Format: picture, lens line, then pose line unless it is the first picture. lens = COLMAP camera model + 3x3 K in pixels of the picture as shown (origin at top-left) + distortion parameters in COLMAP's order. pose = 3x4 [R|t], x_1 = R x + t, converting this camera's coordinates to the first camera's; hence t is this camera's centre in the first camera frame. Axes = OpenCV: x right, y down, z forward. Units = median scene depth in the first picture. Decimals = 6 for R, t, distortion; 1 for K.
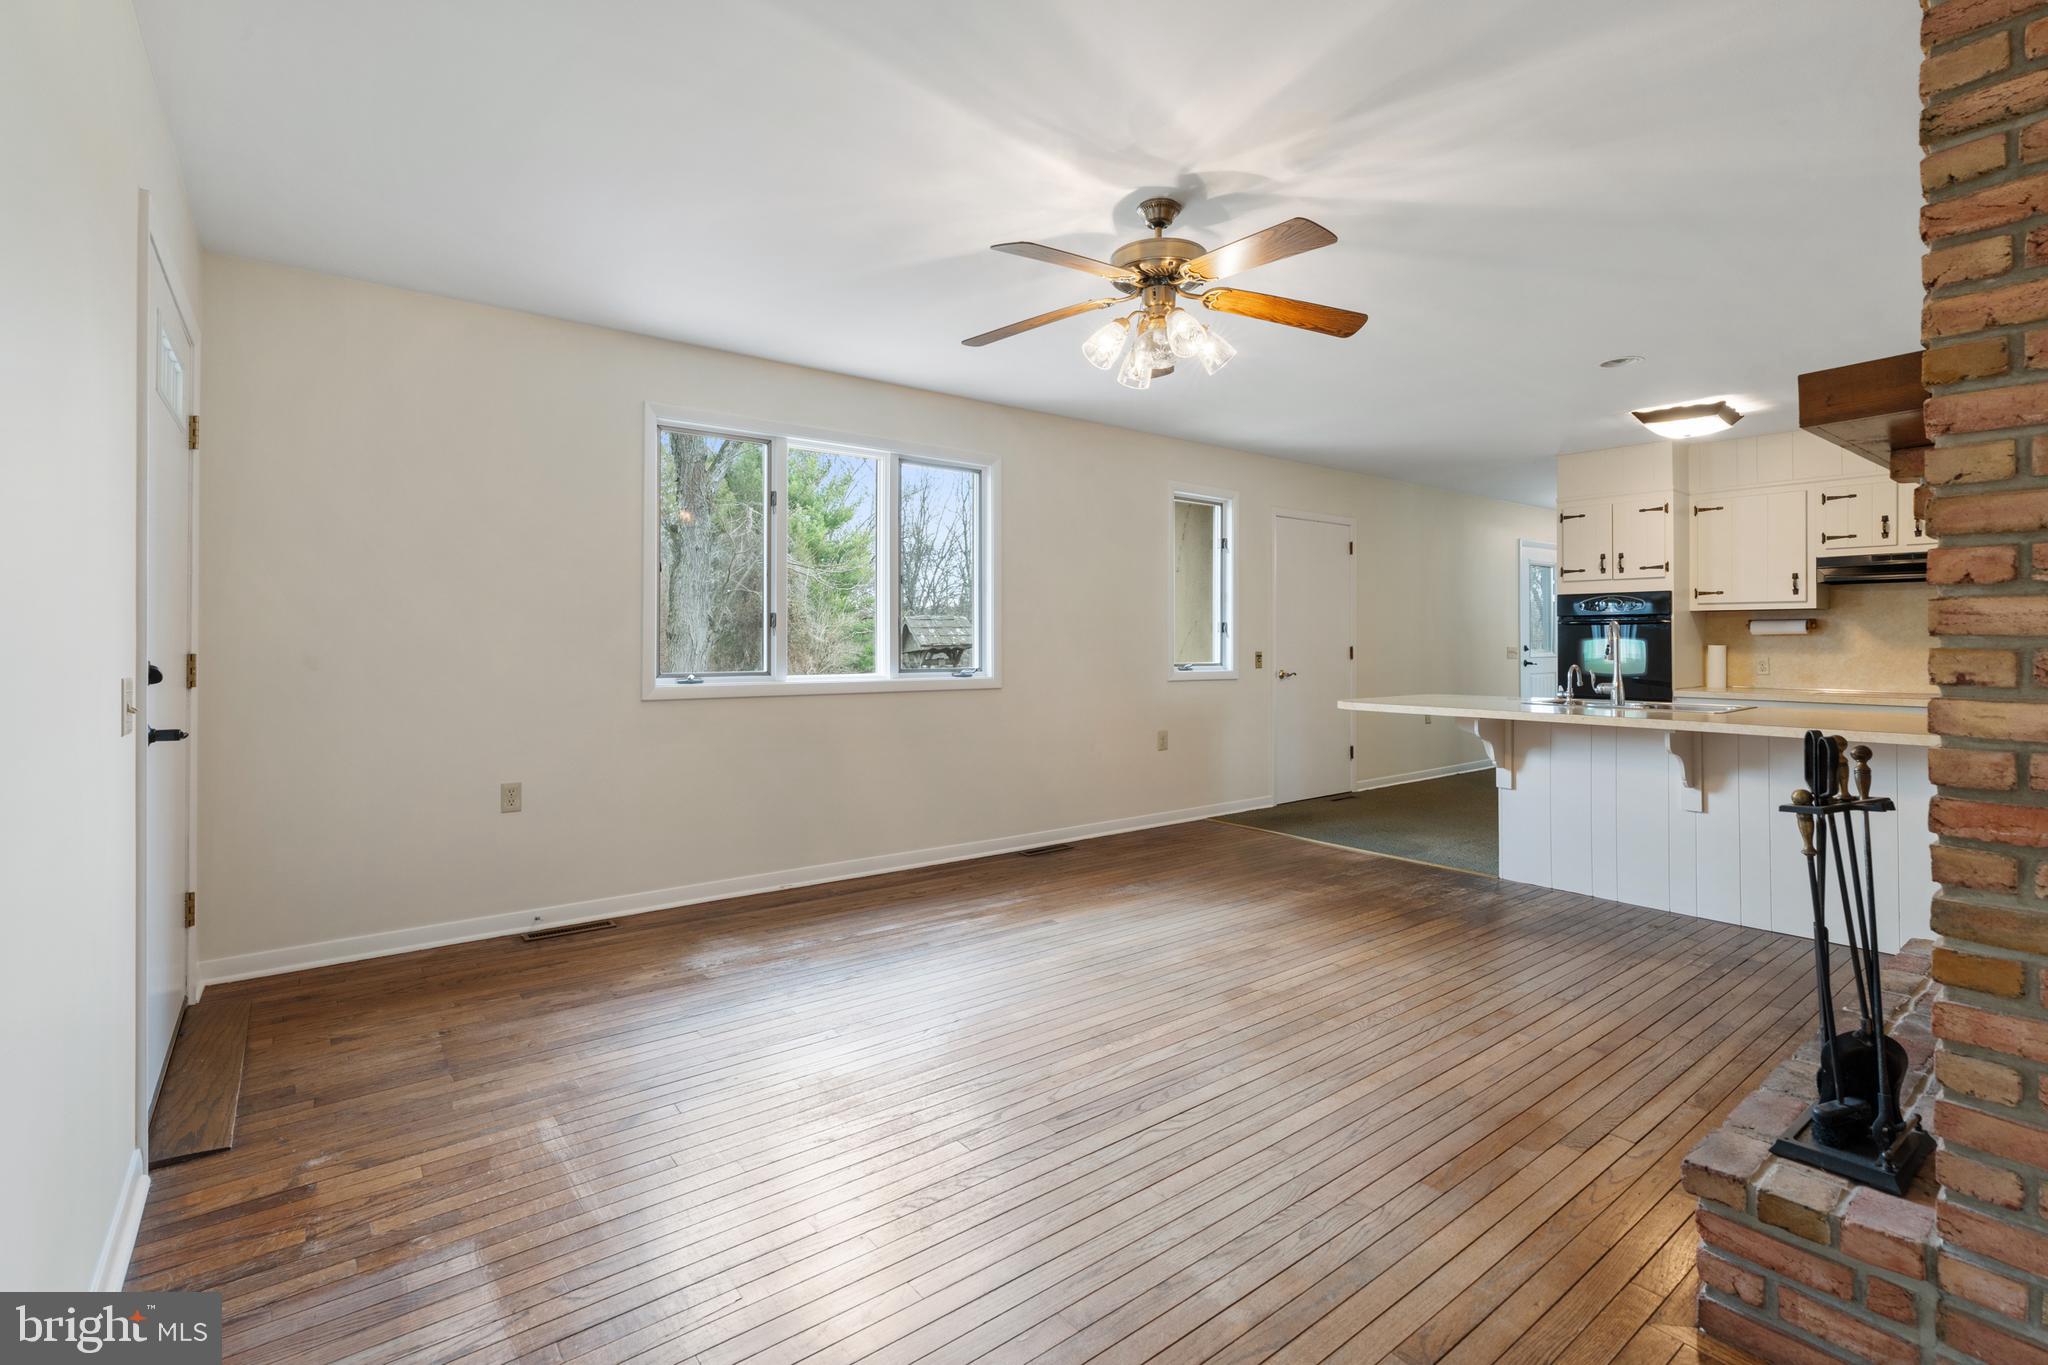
lens RADIAL K [[935.3, 0, 1022.9], [0, 935.3, 638.0], [0, 0, 1]] dist [-0.002162, -0.000229]
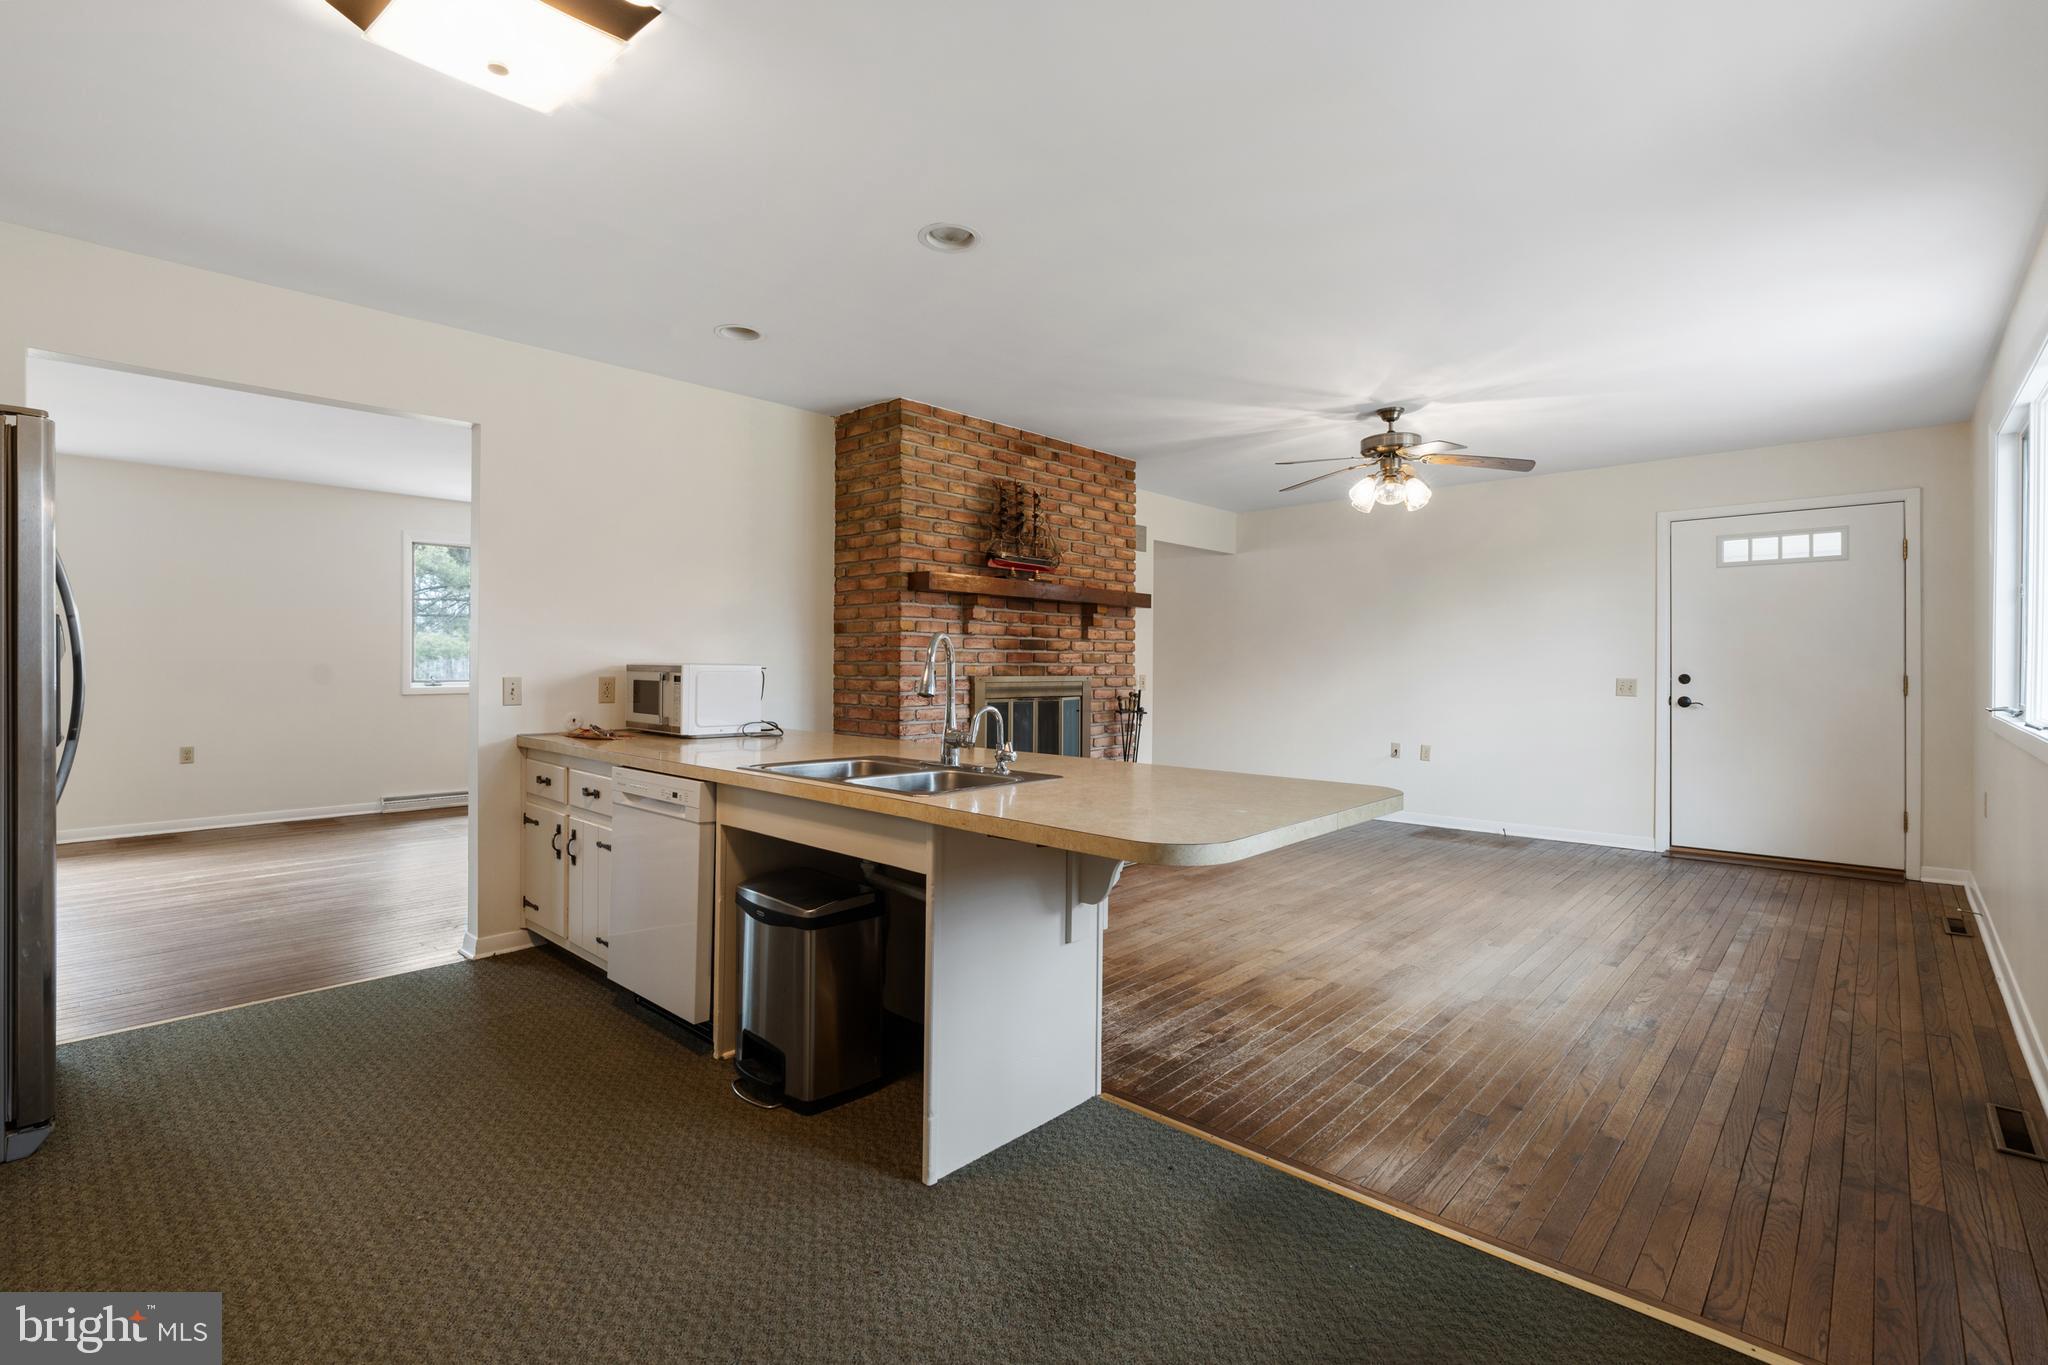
lens RADIAL K [[926.2, 0, 1032.5], [0, 926.2, 664.6], [0, 0, 1]] dist [-0.002647, -0.000288]
pose [[-0.985732, -0.004974, -0.168248, 0.516904], [-0.004965, 0.999988, -0.000471, 0.002552], [0.168248, 0.000371, -0.985745, 1.234364]]
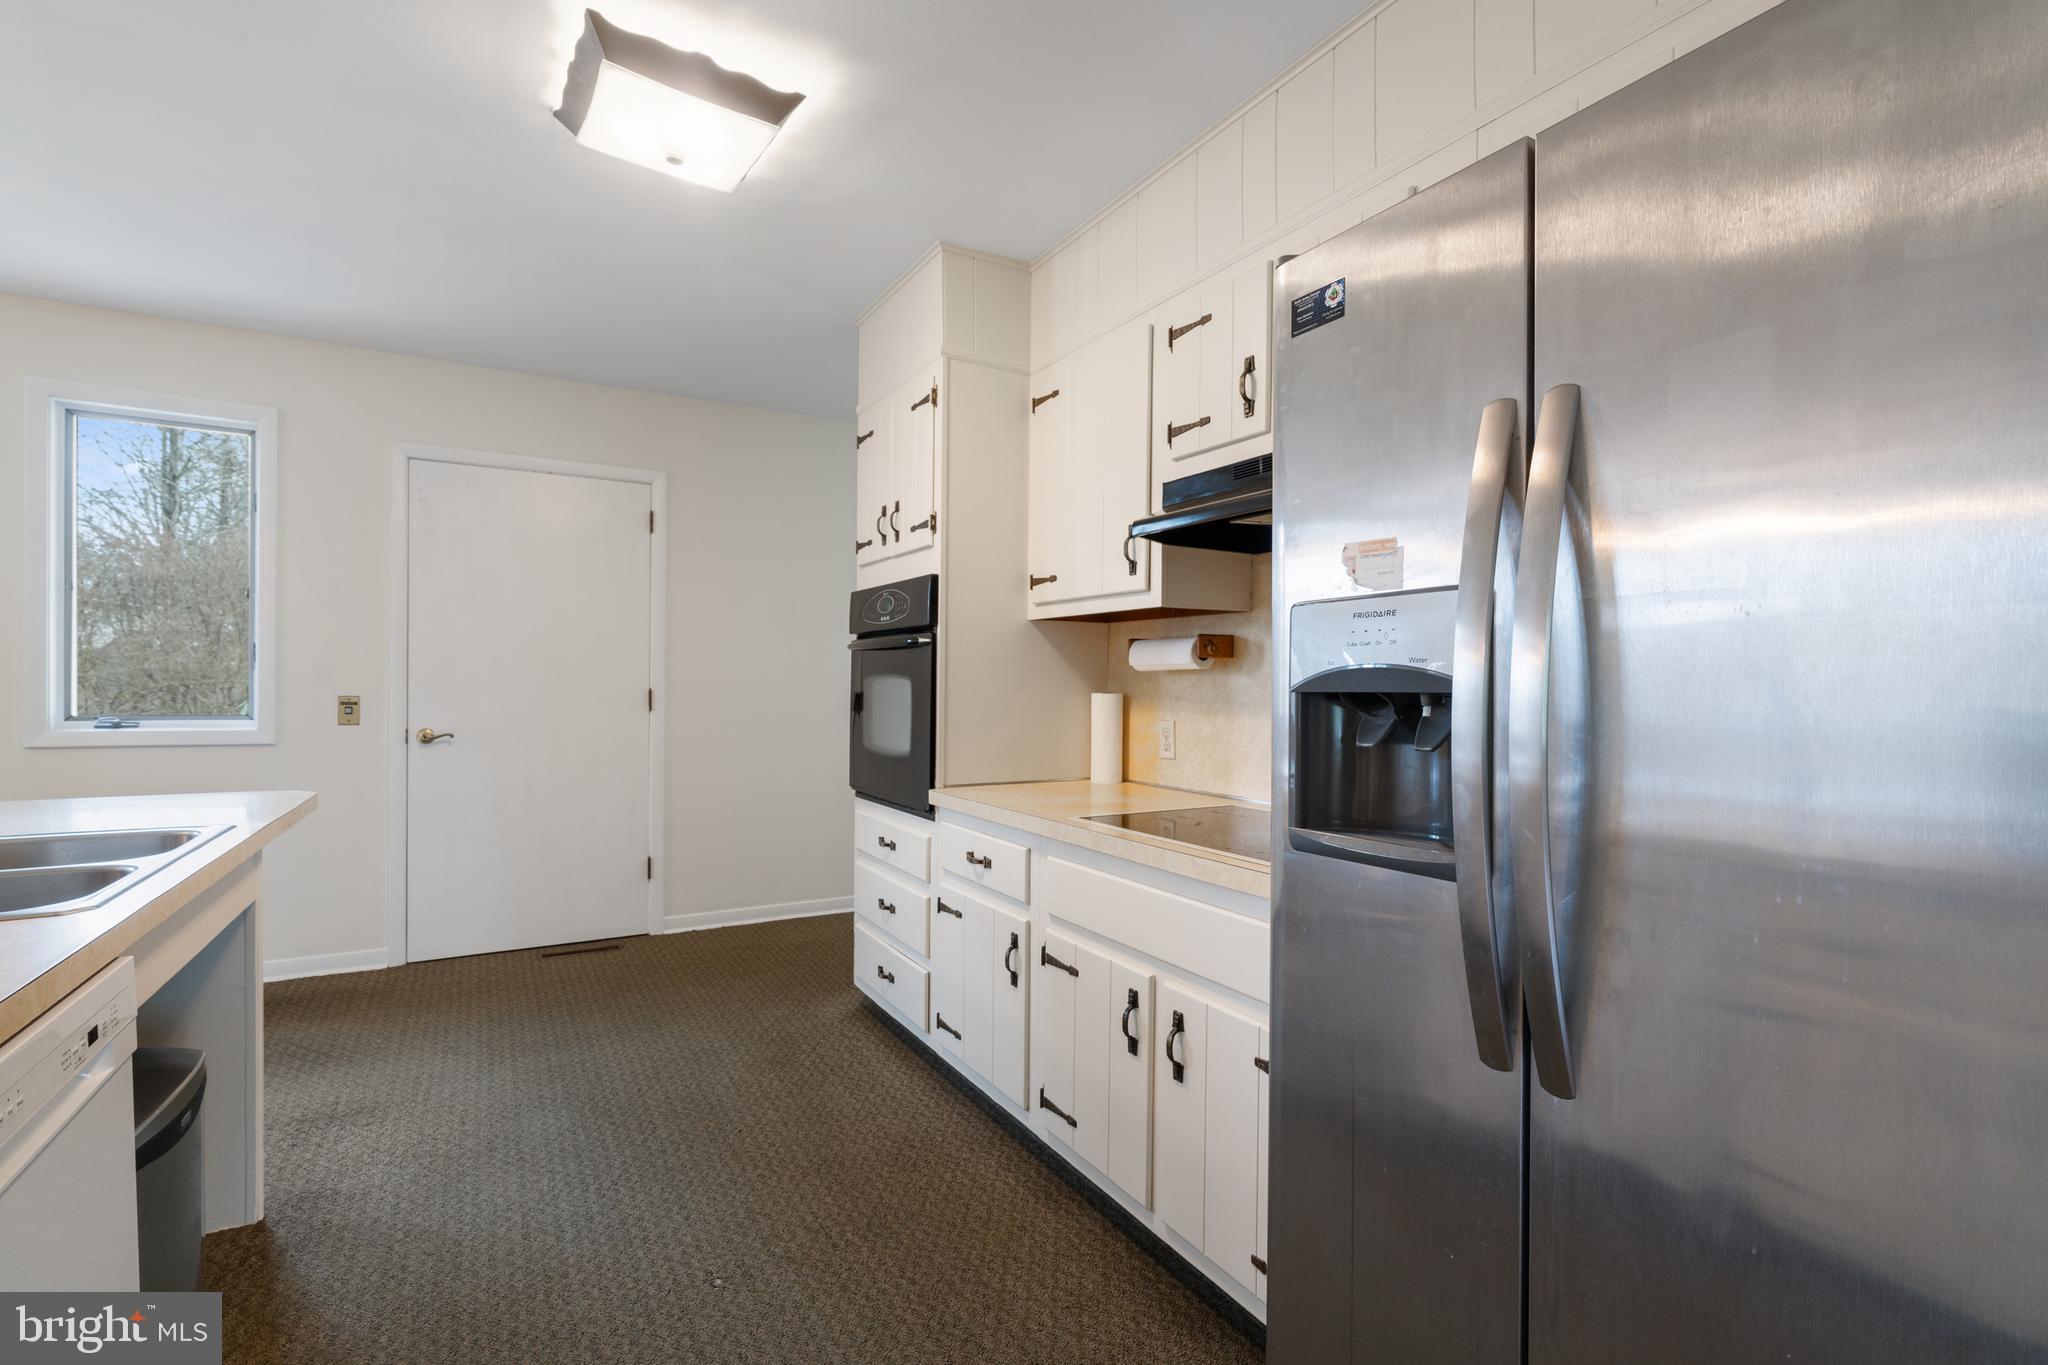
lens RADIAL K [[920.5, 0, 1014.2], [0, 920.5, 693.7], [0, 0, 1]] dist [0.000002, 0.000152]
pose [[0.990057, 0.011934, -0.140159, 0.820410], [-0.010160, 0.999859, 0.013363, 0.002131], [0.140299, -0.011807, 0.990039, 0.571354]]
